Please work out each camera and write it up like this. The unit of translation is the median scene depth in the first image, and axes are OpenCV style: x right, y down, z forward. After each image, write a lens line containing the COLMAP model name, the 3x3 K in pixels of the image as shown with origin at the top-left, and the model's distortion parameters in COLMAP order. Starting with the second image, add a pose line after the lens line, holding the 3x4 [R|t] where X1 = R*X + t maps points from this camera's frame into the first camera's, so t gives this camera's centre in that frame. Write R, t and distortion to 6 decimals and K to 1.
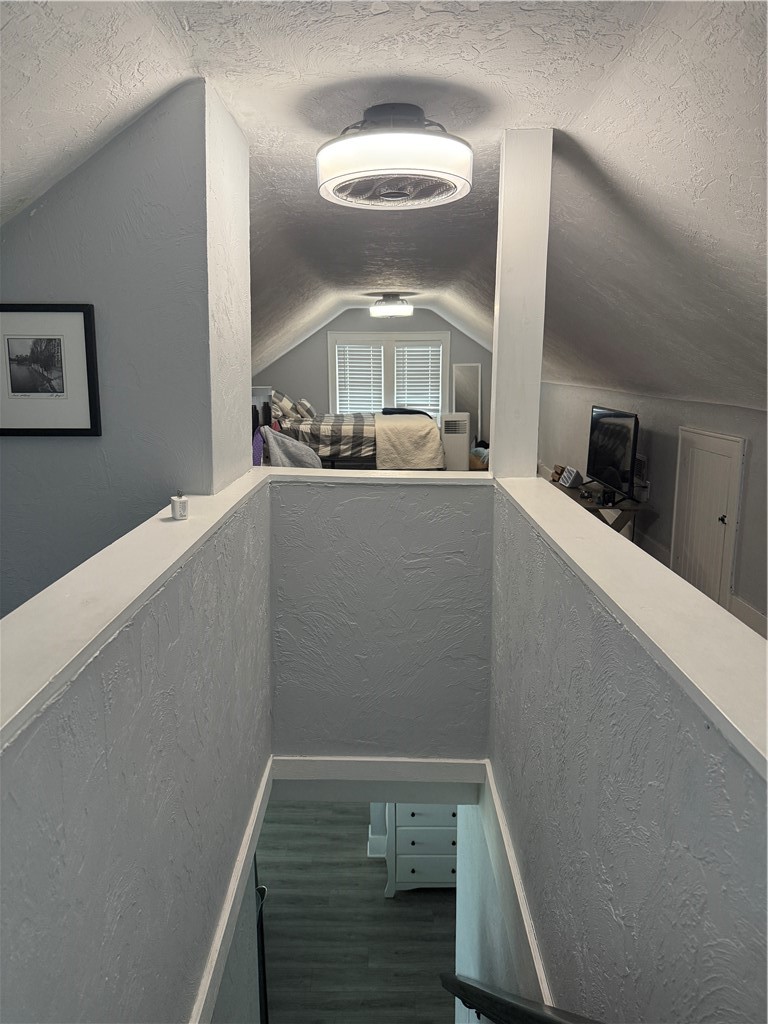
lens RADIAL K [[724.8, 0, 382.0], [0, 724.8, 512.2], [0, 0, 1]] dist [-0.002382, -0.004004]
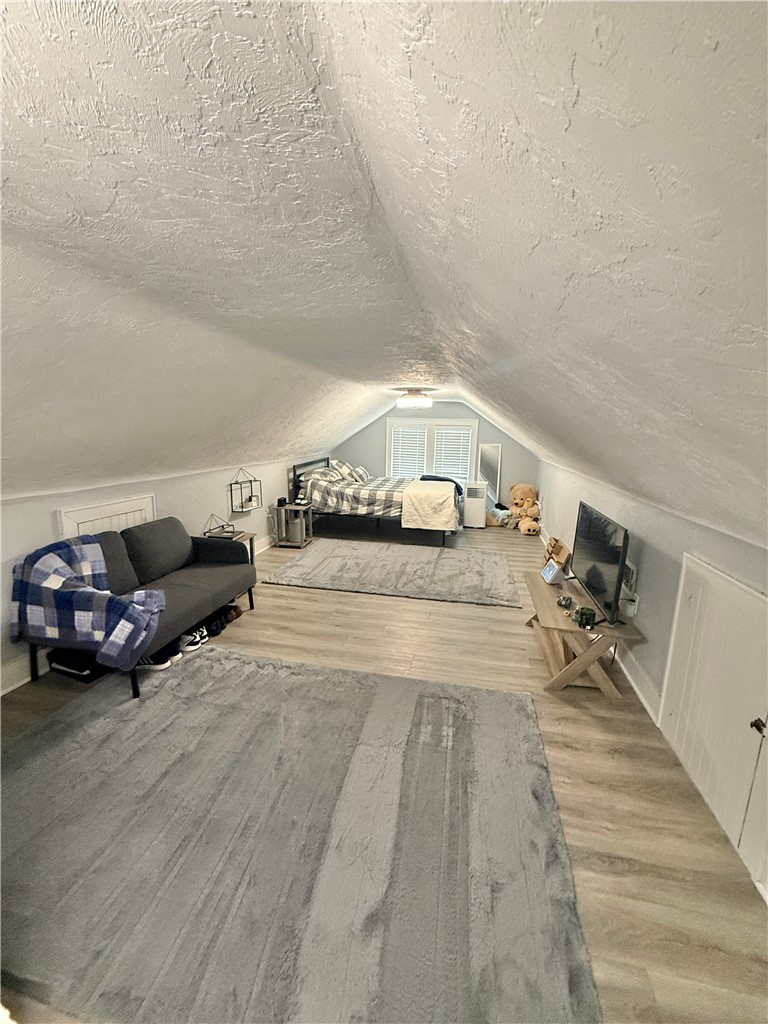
lens RADIAL K [[409.3, 0, 383.4], [0, 409.3, 507.8], [0, 0, 1]] dist [0.009863, -0.000288]
pose [[0.977009, 0.068577, -0.201870, 0.104371], [-0.071949, 0.997364, -0.009406, -0.084192], [0.200693, 0.023714, 0.979367, 0.292069]]
